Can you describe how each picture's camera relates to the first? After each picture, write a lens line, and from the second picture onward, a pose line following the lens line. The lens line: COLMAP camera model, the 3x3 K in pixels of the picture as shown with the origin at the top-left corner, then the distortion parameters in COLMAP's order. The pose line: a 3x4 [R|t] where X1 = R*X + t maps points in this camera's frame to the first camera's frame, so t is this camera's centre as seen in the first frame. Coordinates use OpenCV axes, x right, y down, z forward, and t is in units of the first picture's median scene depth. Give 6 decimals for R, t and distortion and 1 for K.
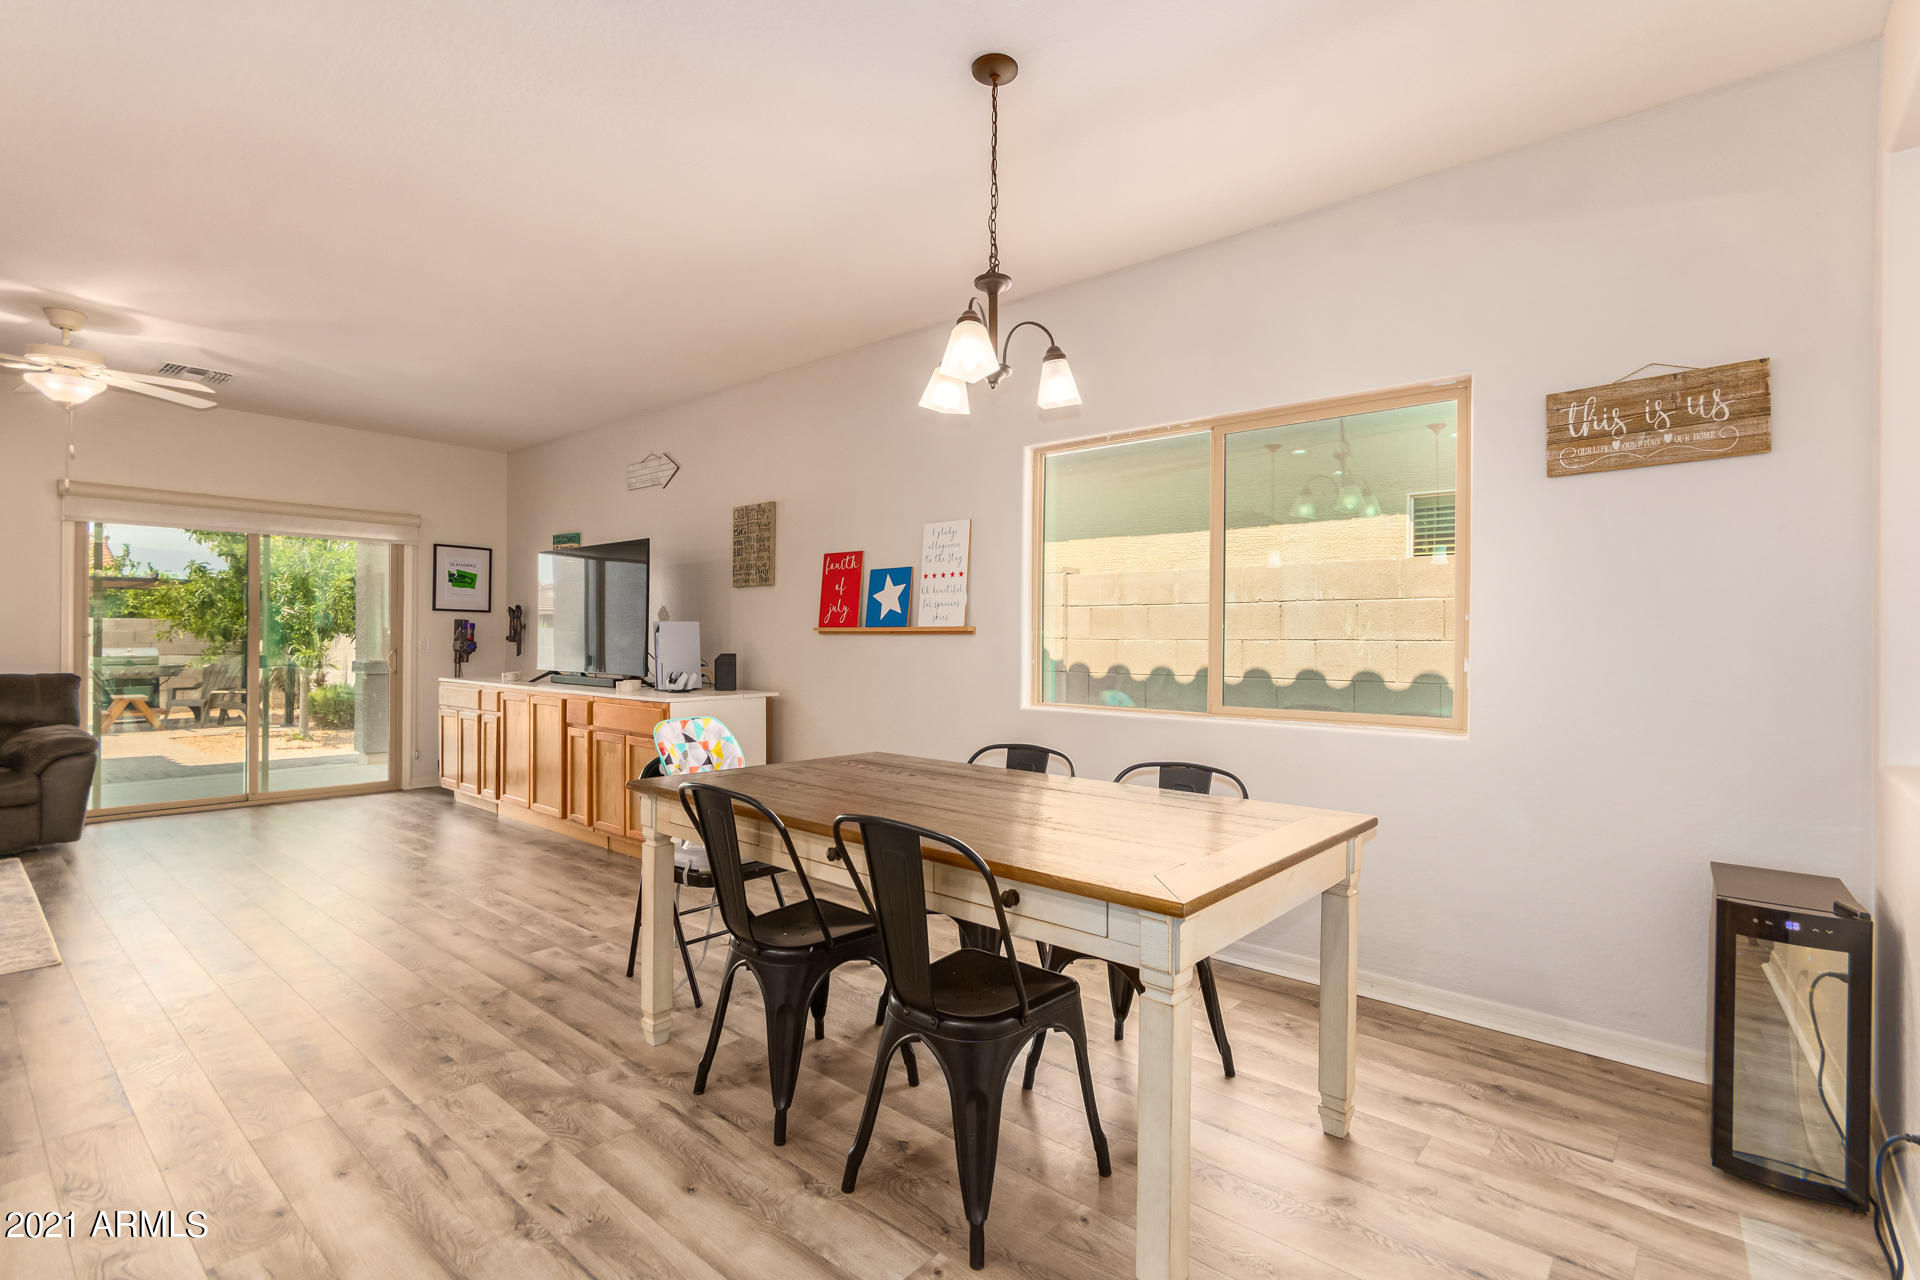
lens RADIAL K [[904.1, 0, 1004.4], [0, 904.1, 633.4], [0, 0, 1]] dist [0.003351, 0.000211]
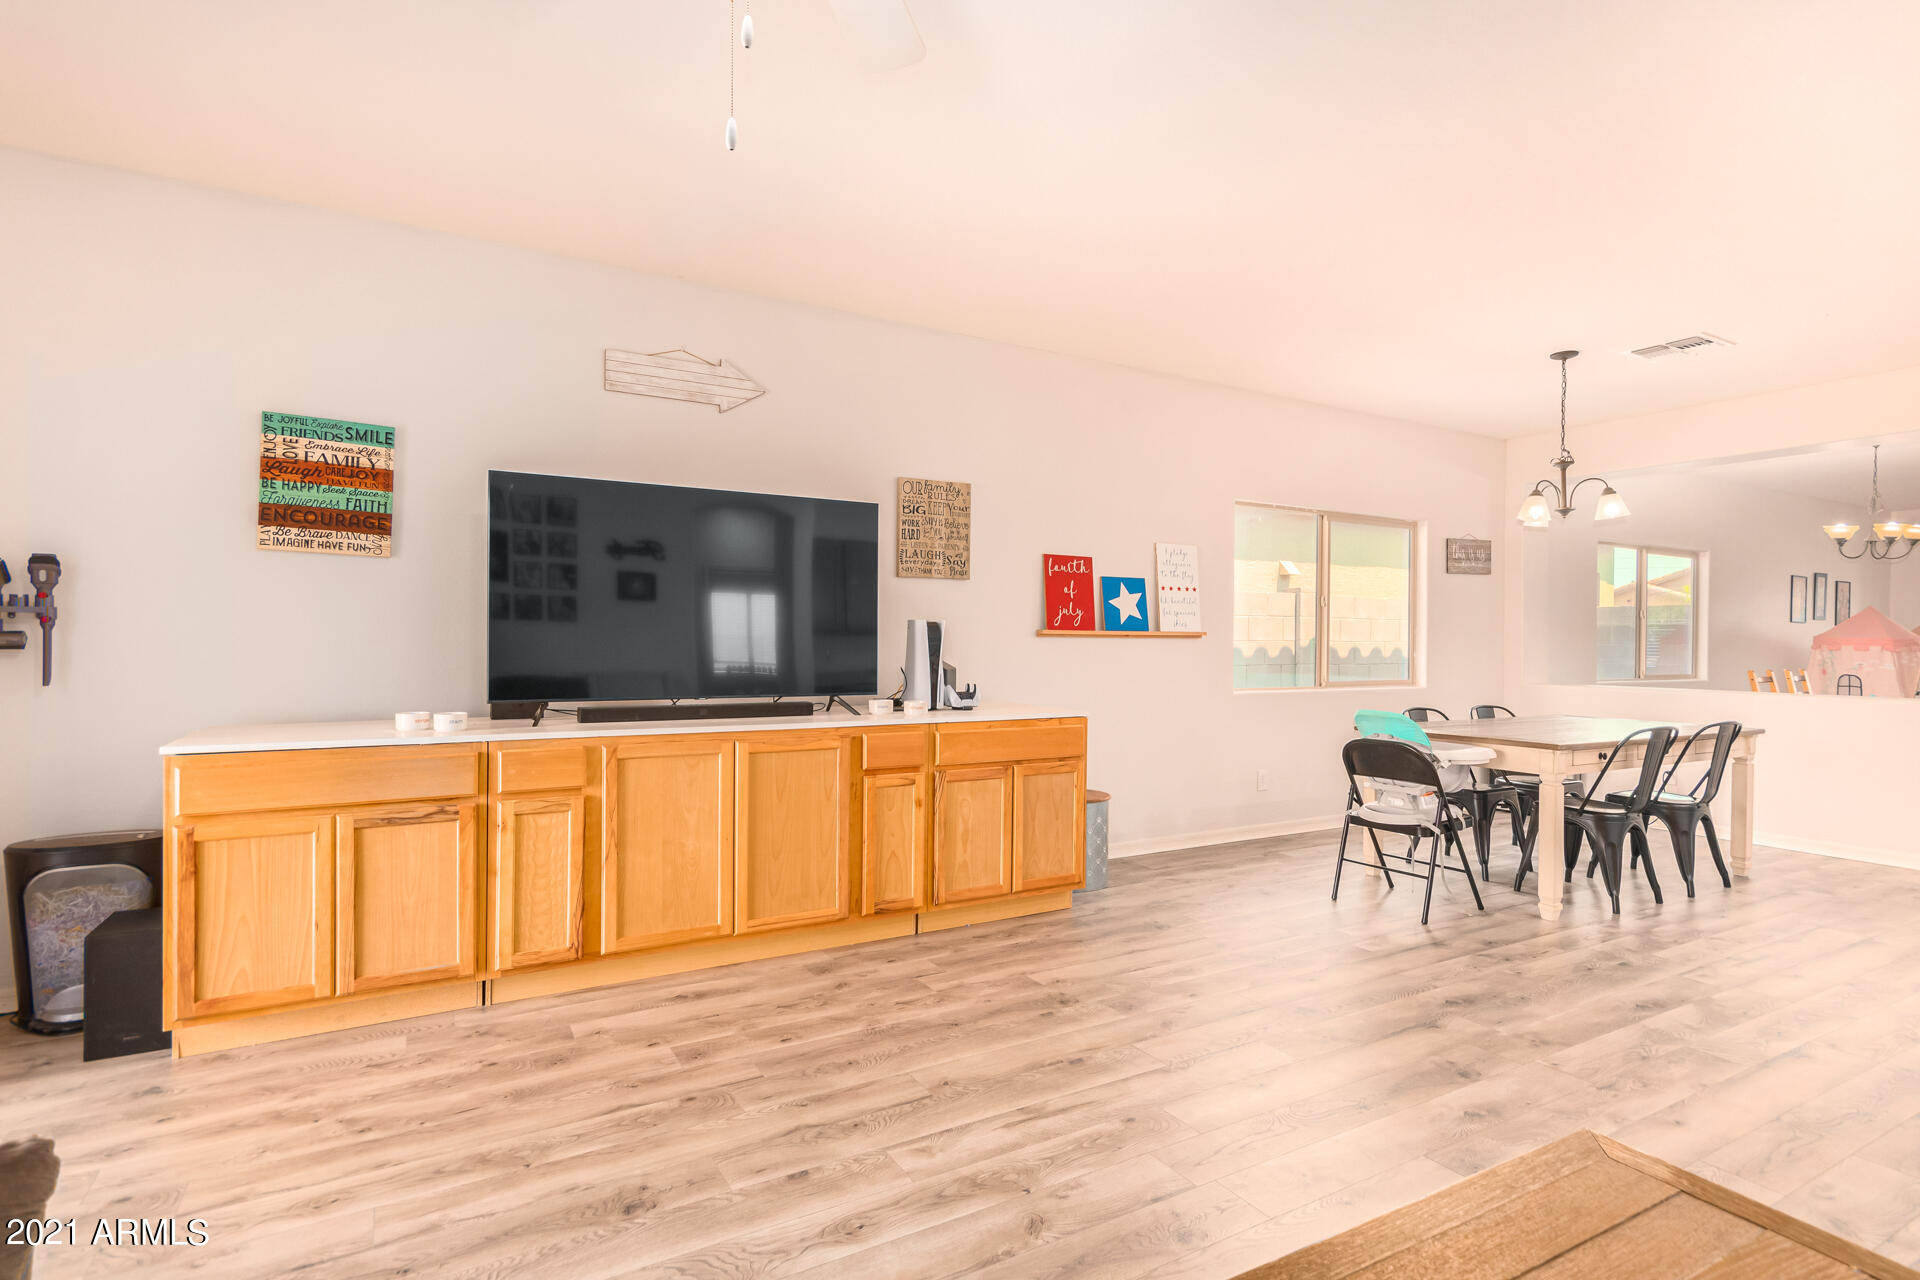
lens RADIAL K [[918.1, 0, 911.7], [0, 918.1, 650.3], [0, 0, 1]] dist [0.004646, 0.002424]
pose [[0.373885, -0.014003, 0.927370, -1.185498], [-0.011109, 0.999747, 0.019575, -0.002460], [-0.927409, -0.017620, 0.373634, 0.774678]]
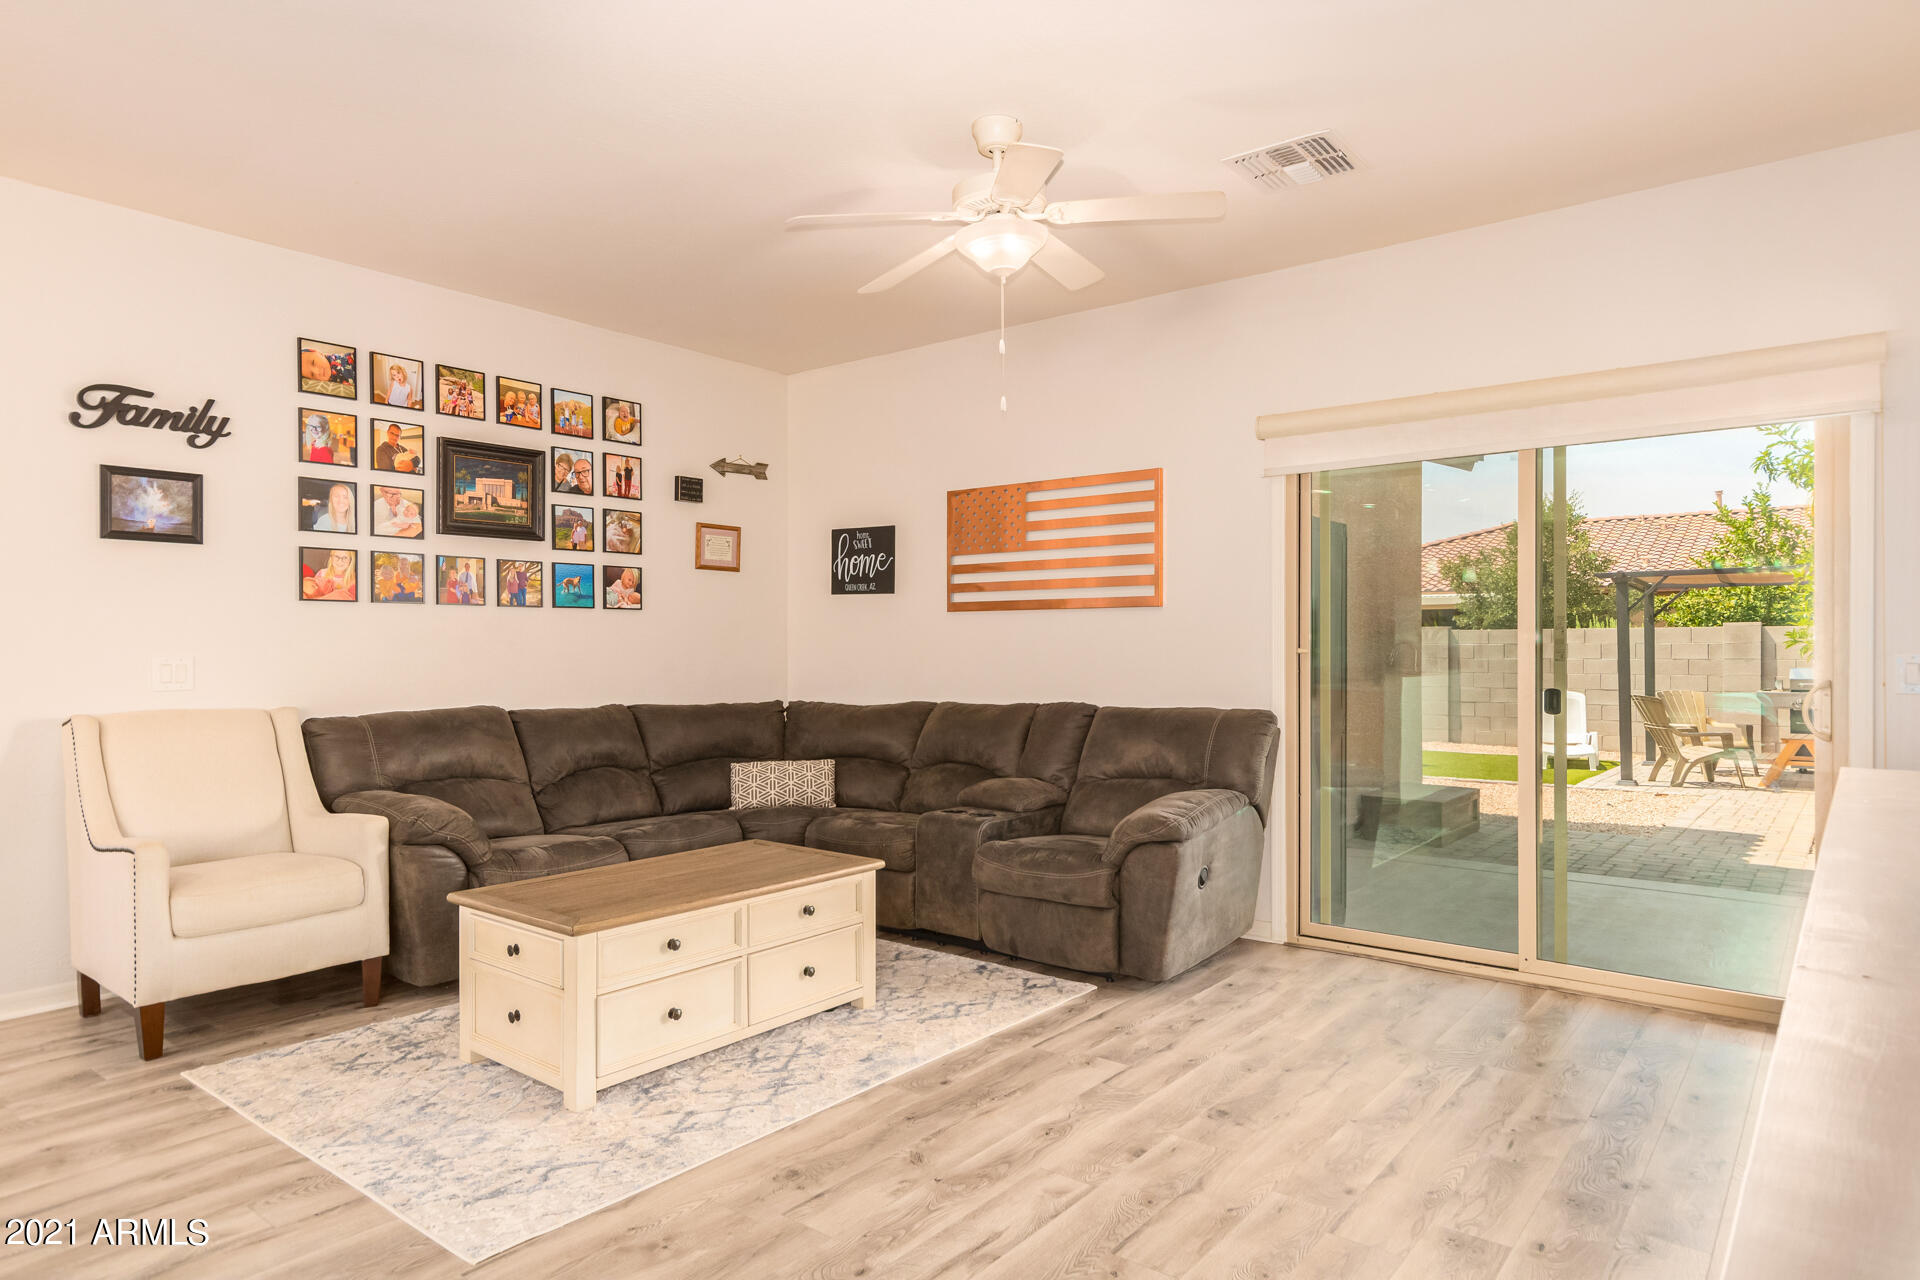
lens RADIAL K [[1148.6, 0, 894.0], [0, 1148.6, 657.7], [0, 0, 1]] dist [0.006207, -0.003113]
pose [[-0.003286, 0.001034, -0.999994, -0.242139], [0.009880, 0.999951, 0.001001, 0.002404], [0.999946, -0.009876, -0.003296, 0.861124]]
